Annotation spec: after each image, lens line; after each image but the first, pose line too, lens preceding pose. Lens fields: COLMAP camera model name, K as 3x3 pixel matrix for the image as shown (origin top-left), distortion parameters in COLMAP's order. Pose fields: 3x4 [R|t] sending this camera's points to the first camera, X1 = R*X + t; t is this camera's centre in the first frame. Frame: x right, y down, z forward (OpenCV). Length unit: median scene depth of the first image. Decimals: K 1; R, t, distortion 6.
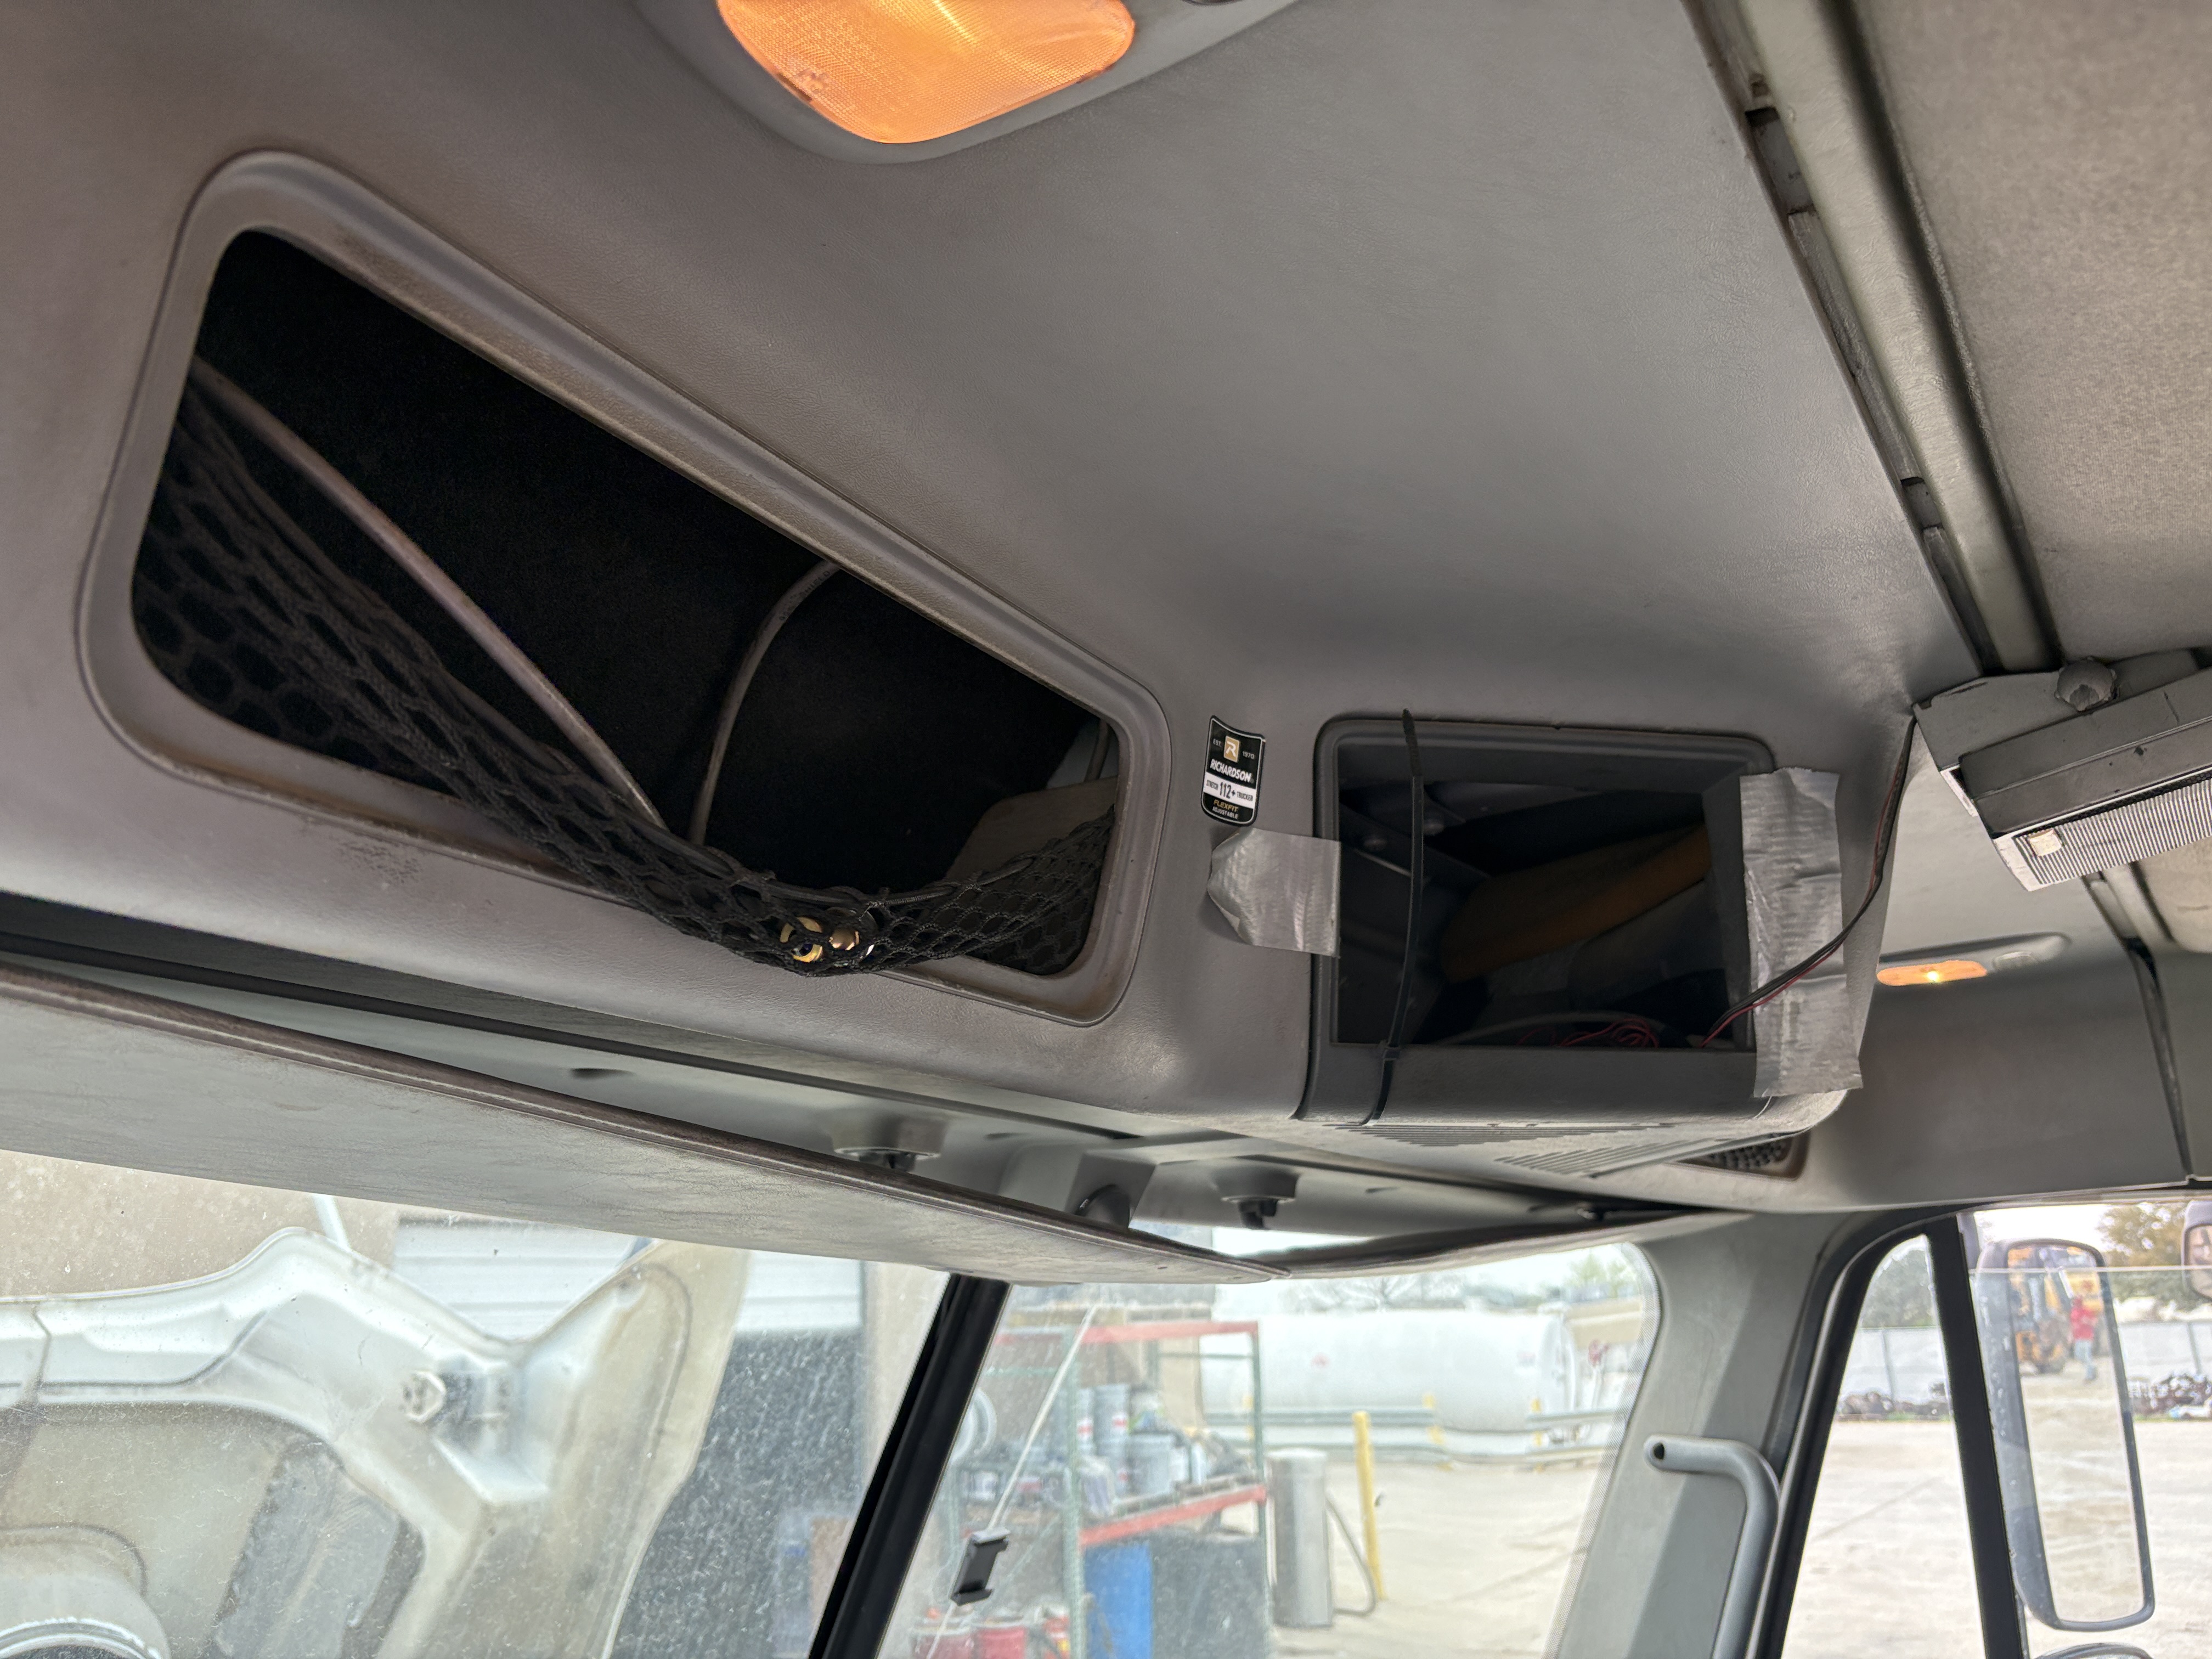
lens RADIAL K [[1670.6, 0, 1104.9], [0, 1670.6, 828.6], [0, 0, 1]] dist [0.044544, -0.056989]
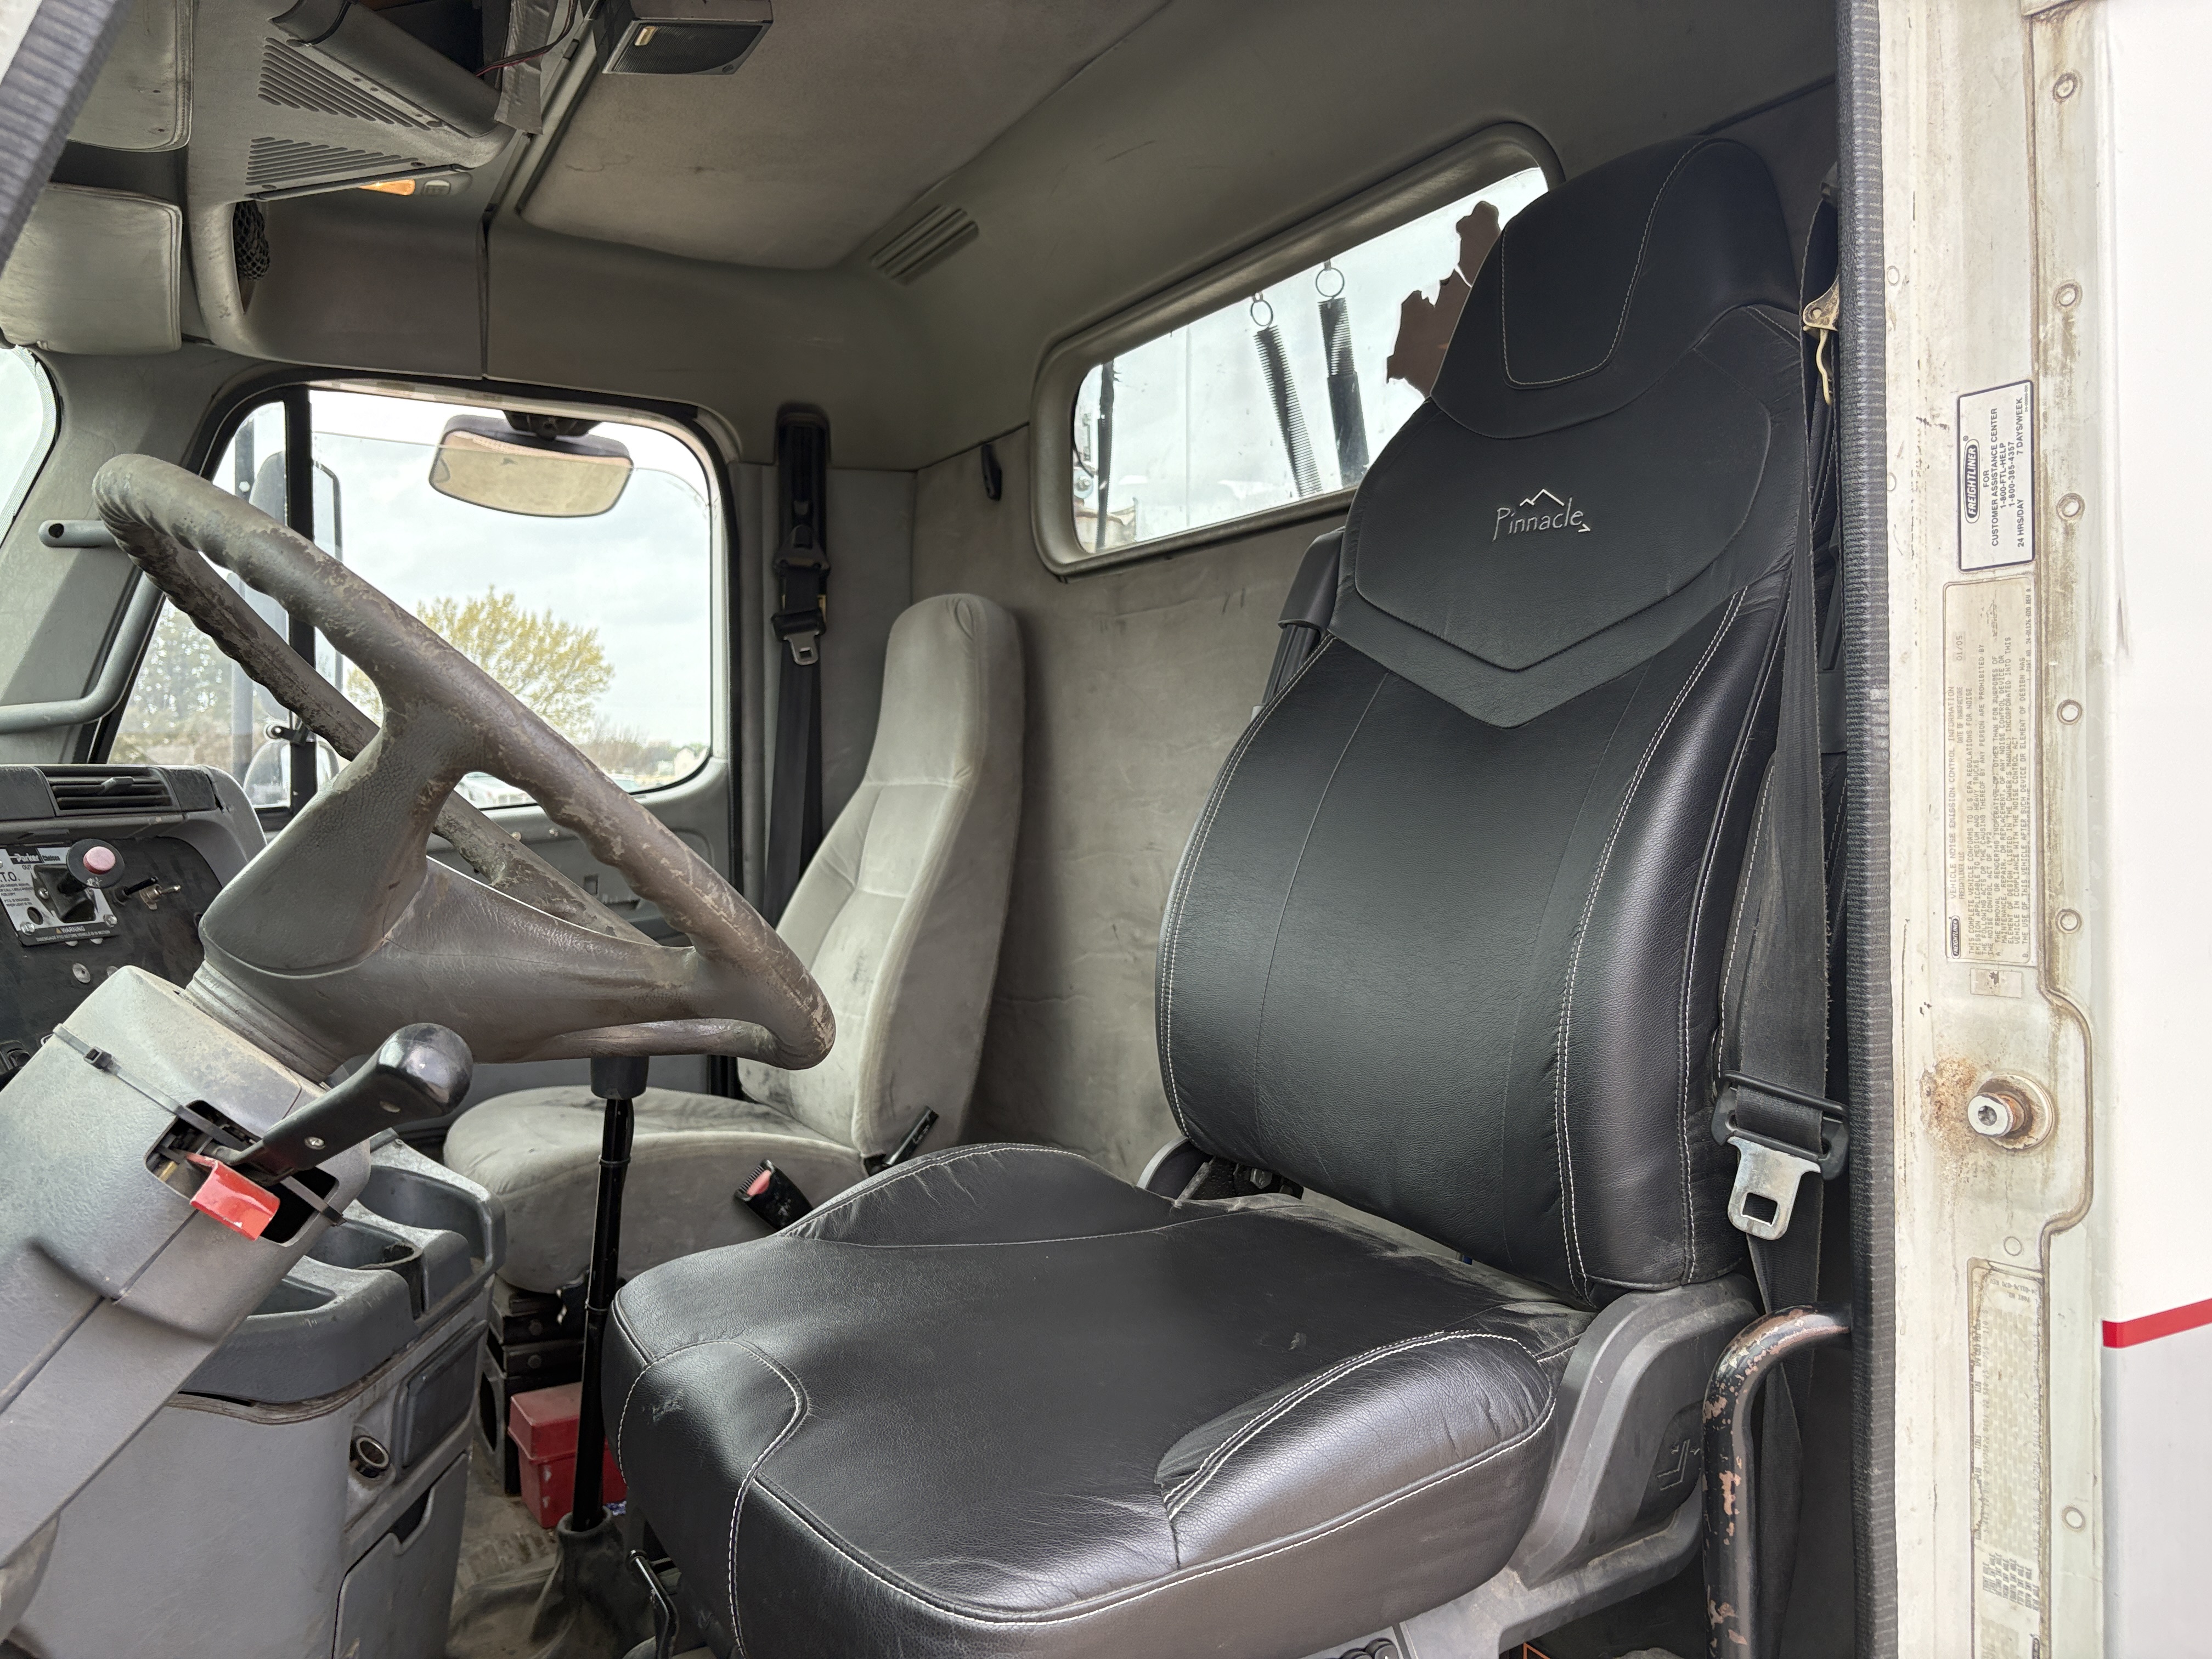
lens RADIAL K [[1670.6, 0, 1103.3], [0, 1670.6, 812.5], [0, 0, 1]] dist [0.044544, -0.056989]
pose [[0.458777, -0.000640, 0.888551, -0.425194], [-0.254837, 0.957895, 0.132268, 0.218135], [-0.851223, -0.287117, 0.439297, -0.254734]]
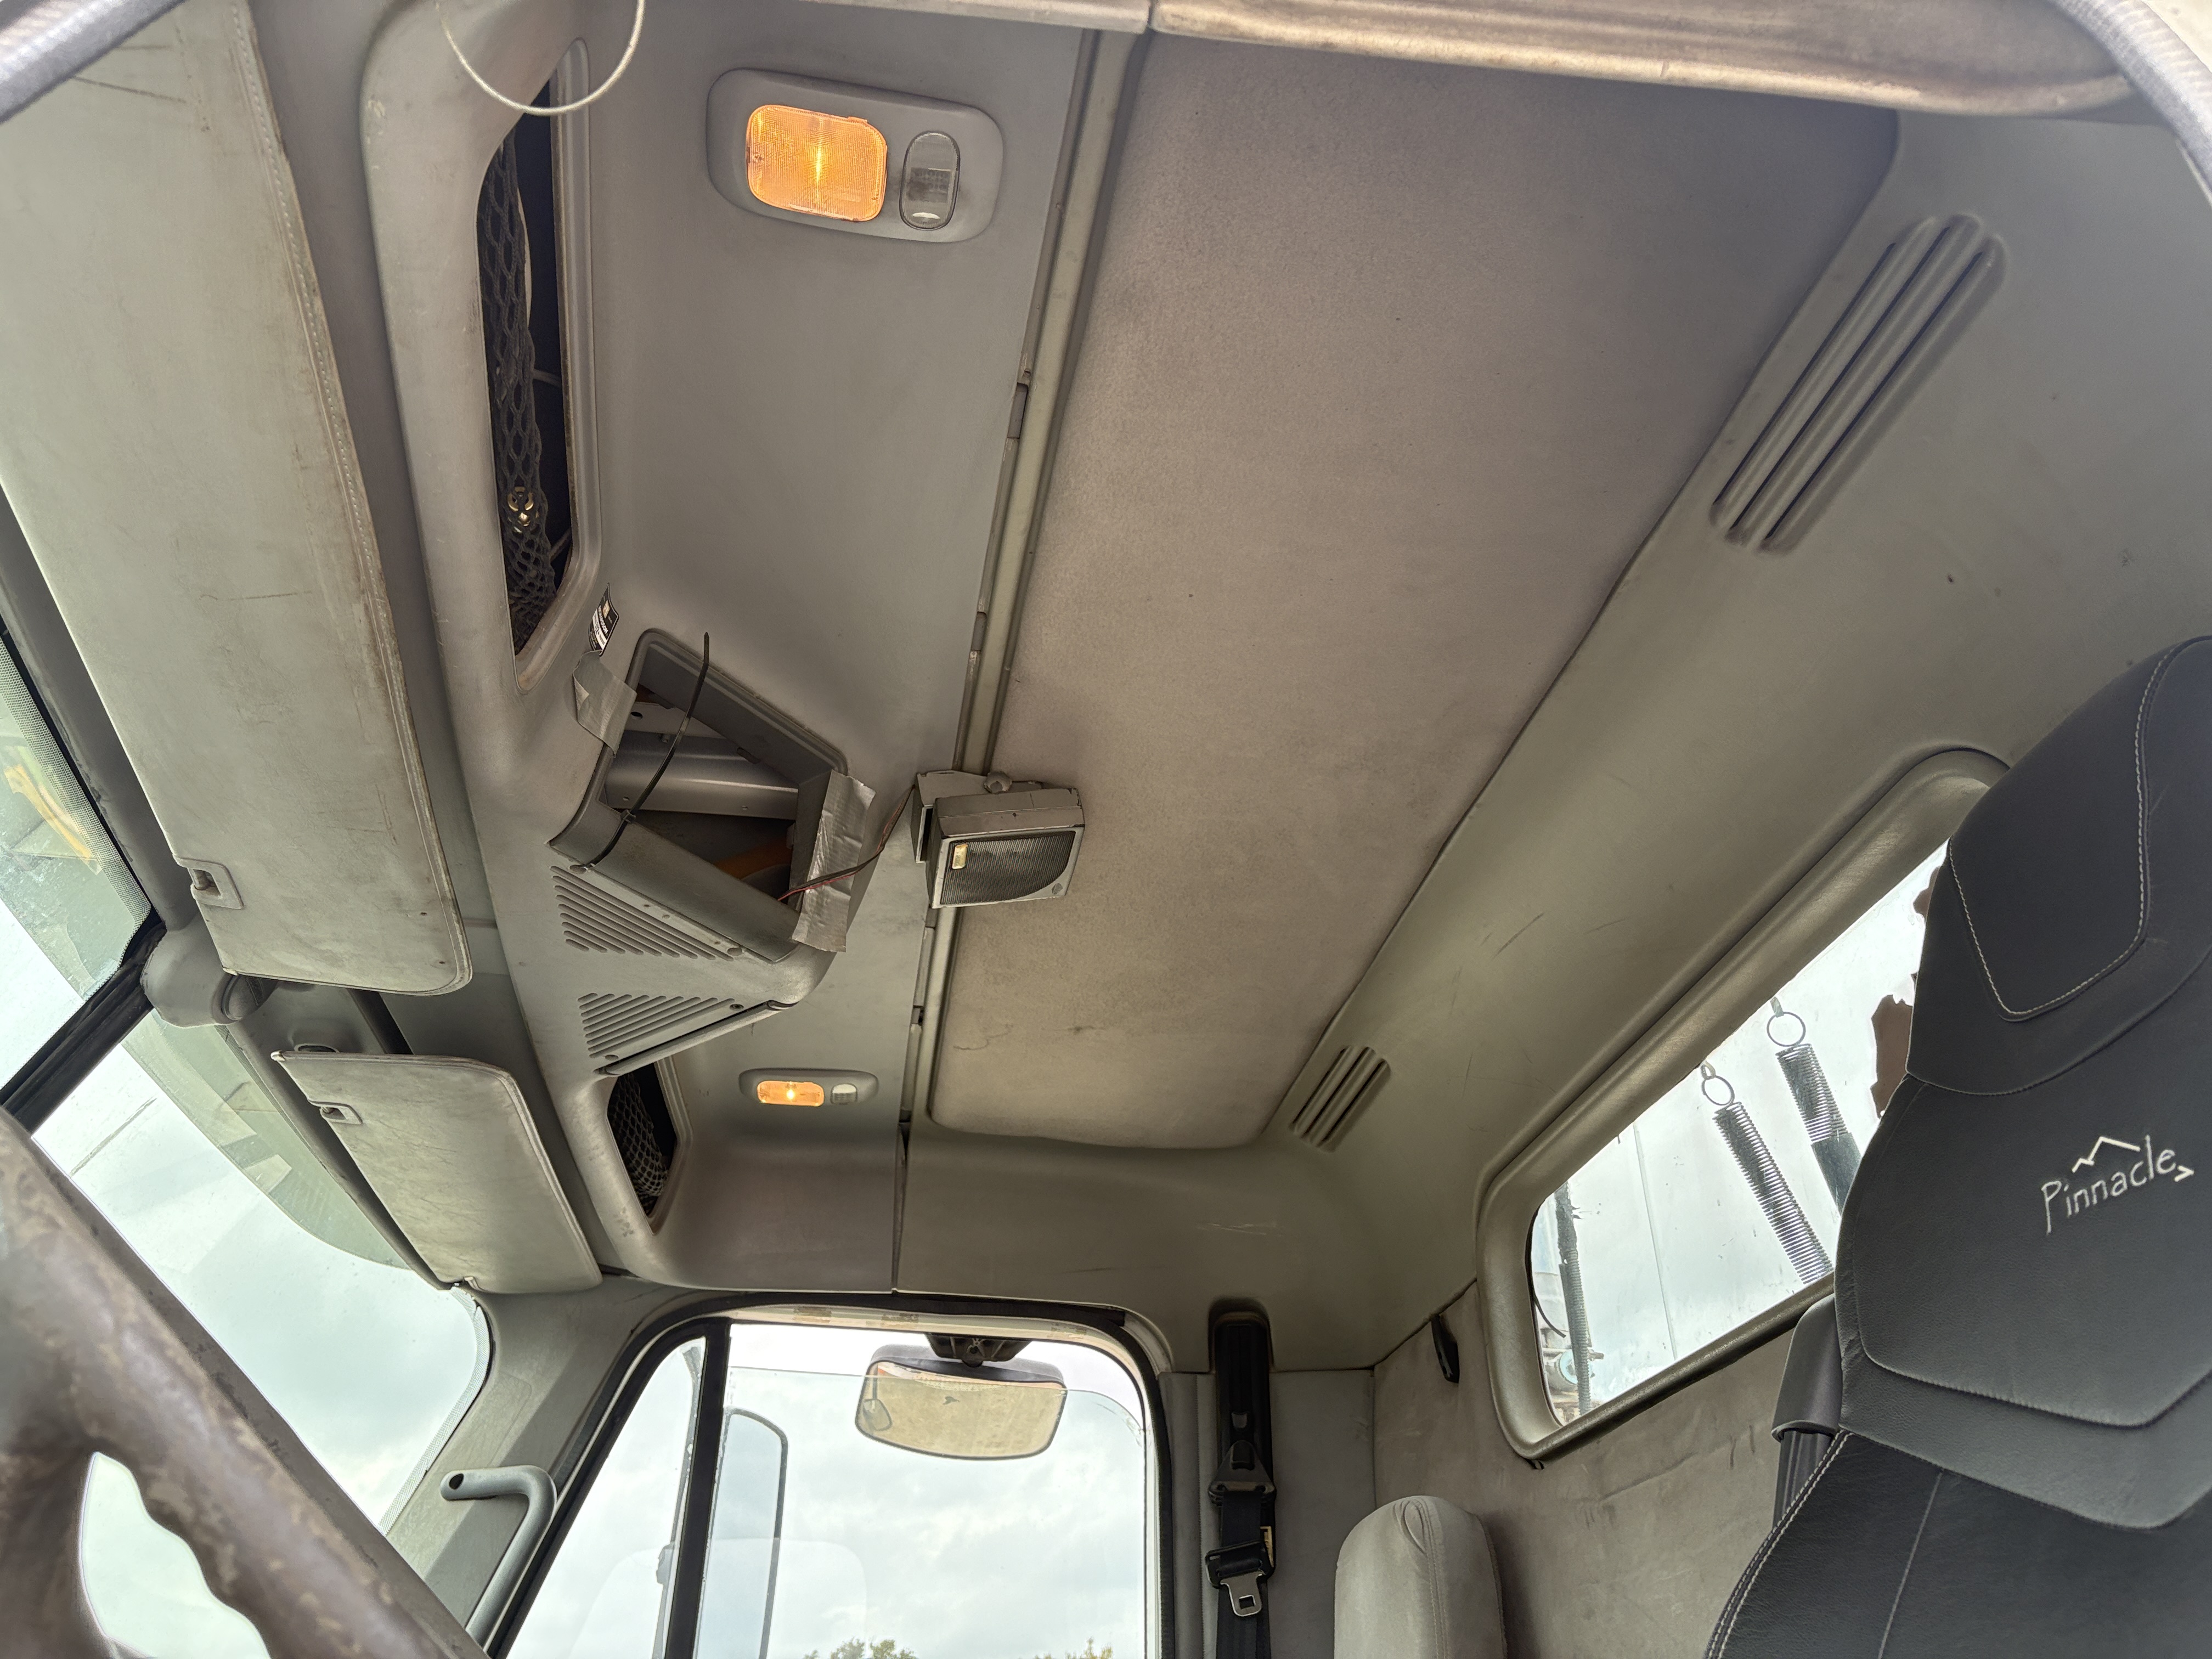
lens RADIAL K [[1670.6, 0, 1111.9], [0, 1670.6, 827.9], [0, 0, 1]] dist [0.044544, -0.056989]
pose [[0.725874, 0.376550, 0.575601, -0.191710], [-0.201456, 0.916528, -0.345530, 0.275192], [-0.657664, 0.134853, 0.741143, -0.238075]]
